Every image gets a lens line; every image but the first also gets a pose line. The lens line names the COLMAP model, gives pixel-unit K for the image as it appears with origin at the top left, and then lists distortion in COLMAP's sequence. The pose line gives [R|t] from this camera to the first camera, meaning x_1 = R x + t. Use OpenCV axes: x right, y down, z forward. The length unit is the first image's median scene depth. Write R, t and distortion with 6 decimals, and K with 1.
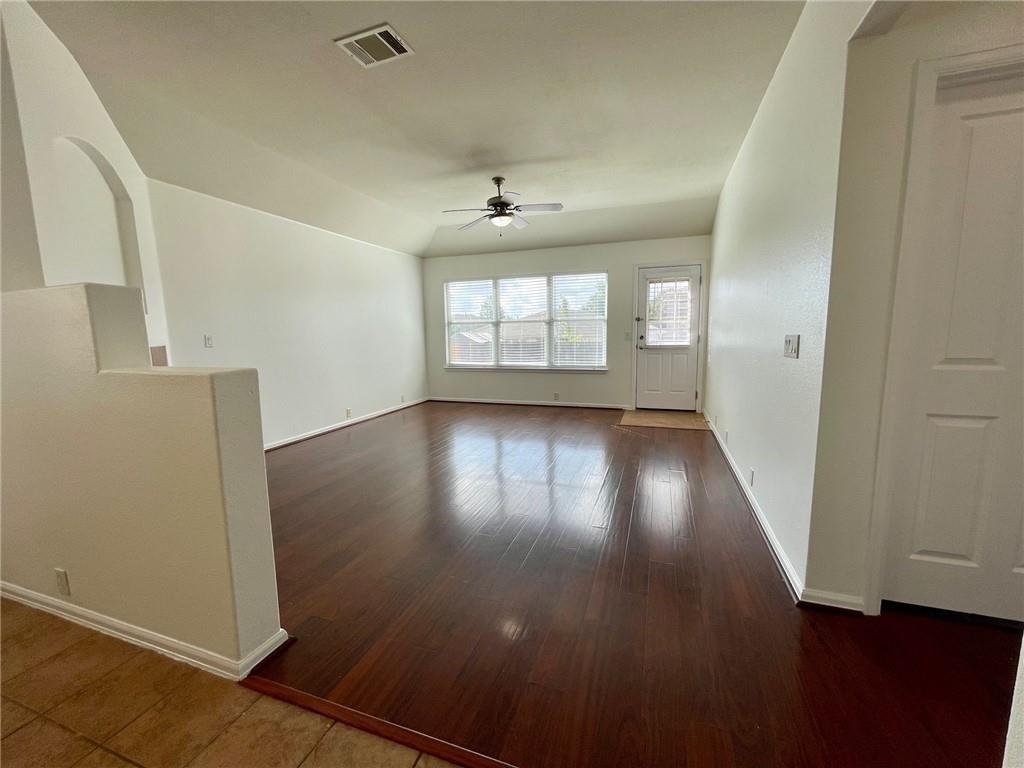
lens RADIAL K [[412.2, 0, 513.9], [0, 412.2, 385.6], [0, 0, 1]] dist [-0.002030, 0.002391]
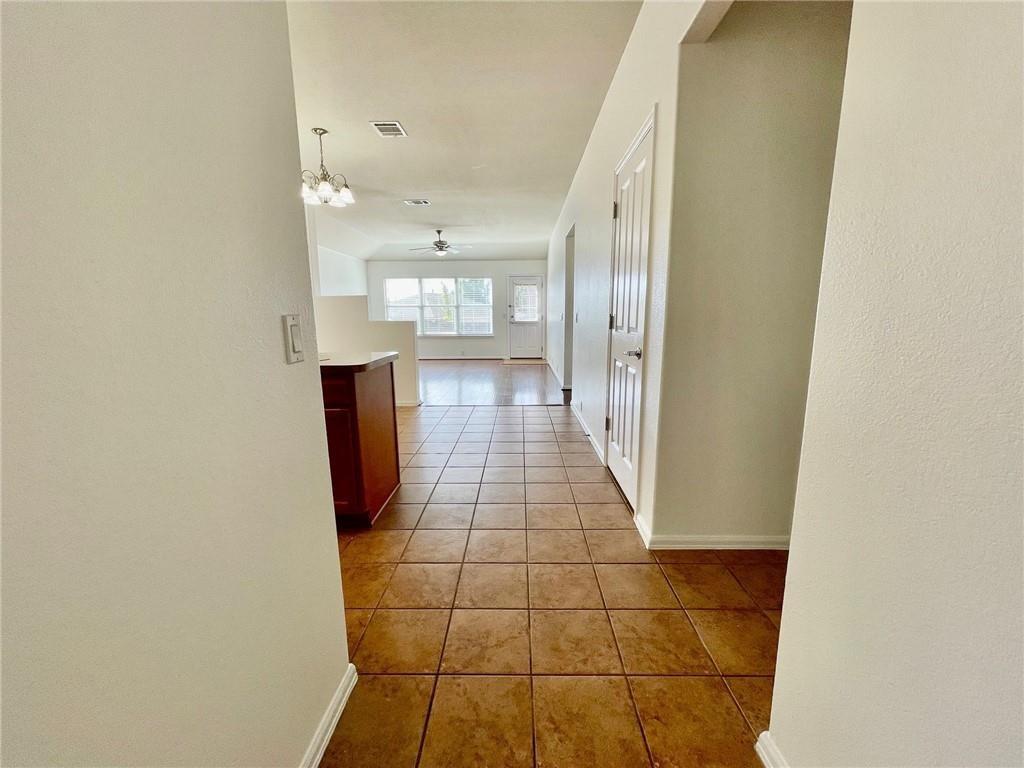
lens RADIAL K [[412.2, 0, 513.9], [0, 412.2, 385.6], [0, 0, 1]] dist [-0.002030, 0.002391]
pose [[0.949665, -0.043678, 0.310207, -0.231944], [0.031502, 0.998528, 0.044154, 0.095360], [-0.311679, -0.032159, 0.949643, -0.652434]]
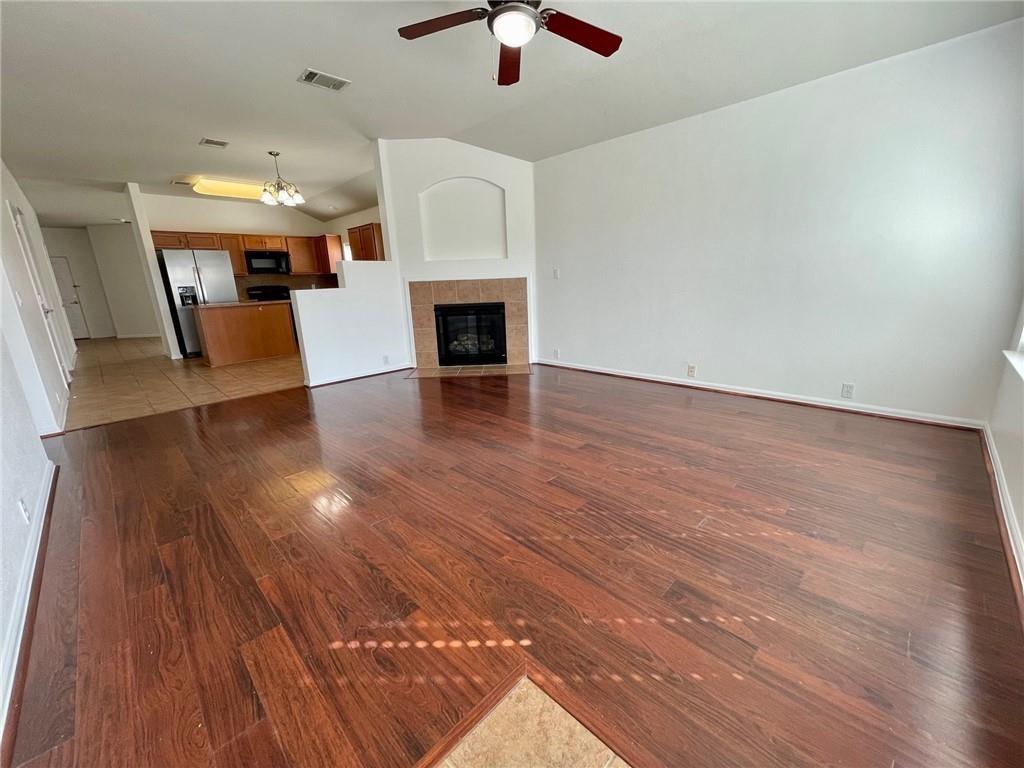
lens RADIAL K [[412.2, 0, 513.9], [0, 412.2, 385.6], [0, 0, 1]] dist [-0.002030, 0.002391]
pose [[-0.432006, 0.259393, -0.863763, 0.356646], [-0.072664, 0.944621, 0.320018, -0.111995], [0.898939, 0.201014, -0.389233, 0.903097]]
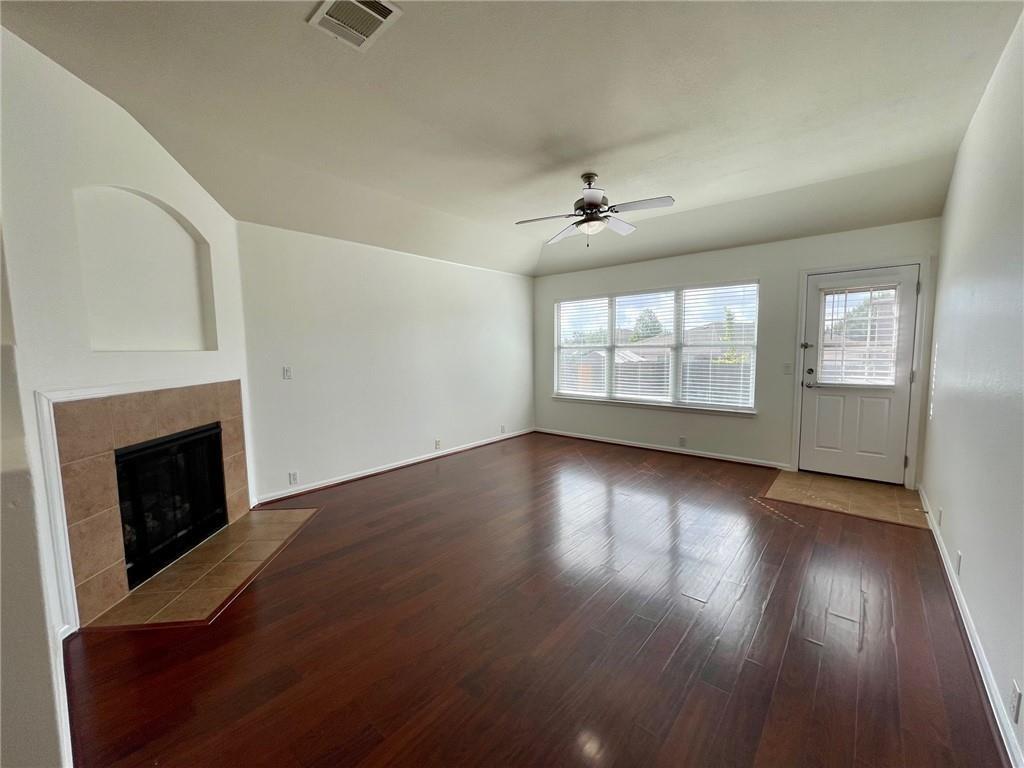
lens RADIAL K [[412.2, 0, 513.9], [0, 412.2, 385.6], [0, 0, 1]] dist [-0.002030, 0.002391]
pose [[0.931870, 0.037902, -0.360806, 0.090944], [-0.050471, 0.998401, -0.025474, -0.047872], [0.359264, 0.041948, 0.932293, 0.155469]]
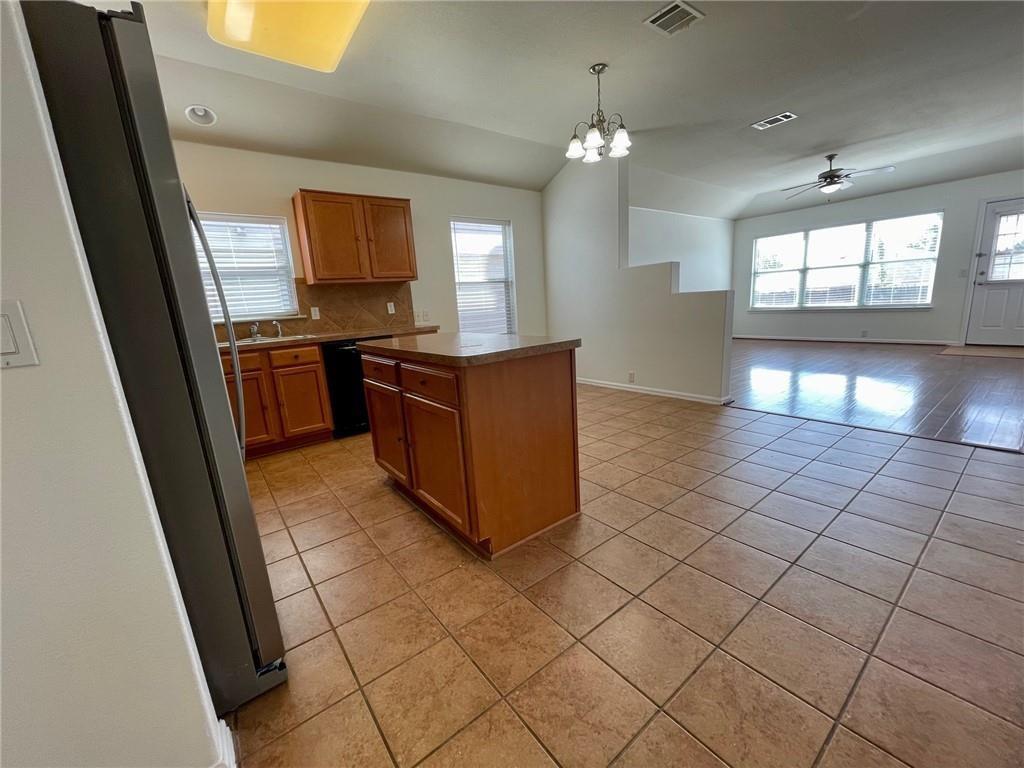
lens RADIAL K [[411.2, 0, 512.0], [0, 411.2, 384.0], [0, 0, 1]] dist [0.000452, -0.000083]
pose [[0.834923, 0.076356, -0.545044, -0.082001], [-0.025316, 0.994609, 0.100556, 0.080810], [0.549783, -0.070158, 0.832356, -0.491007]]
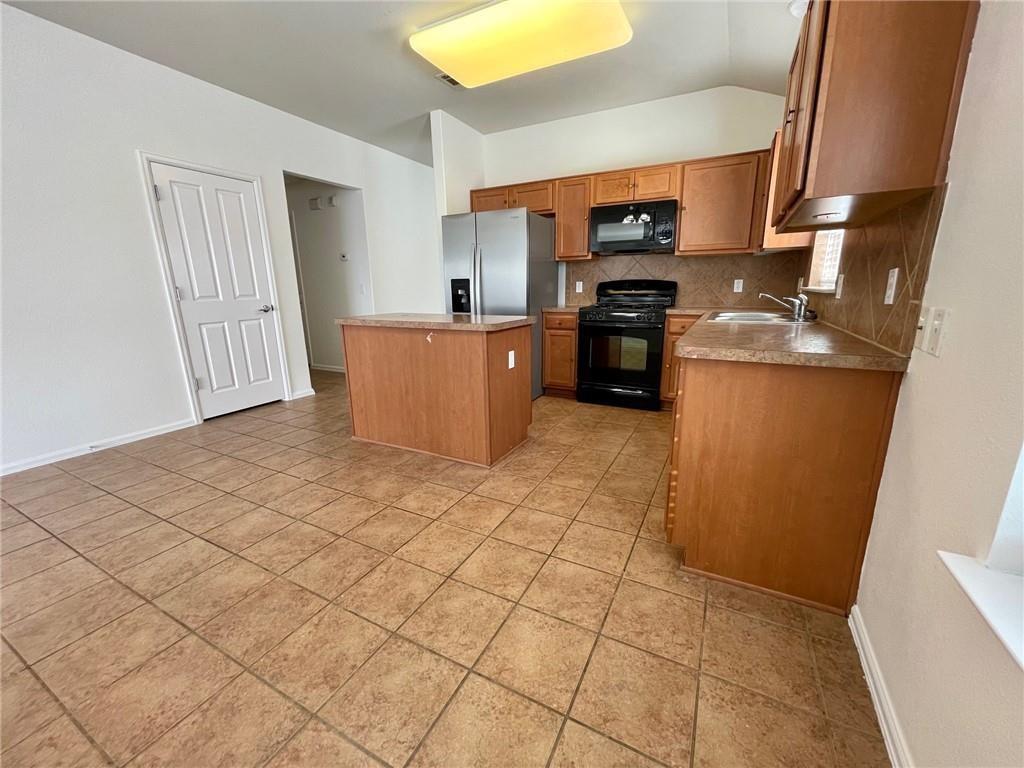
lens RADIAL K [[412.2, 0, 513.9], [0, 412.2, 385.6], [0, 0, 1]] dist [-0.002030, 0.002391]
pose [[-0.989022, -0.004674, 0.147692, -0.495488], [0.048914, 0.932794, 0.357075, -0.012924], [-0.139436, 0.360379, -0.922326, 0.256630]]
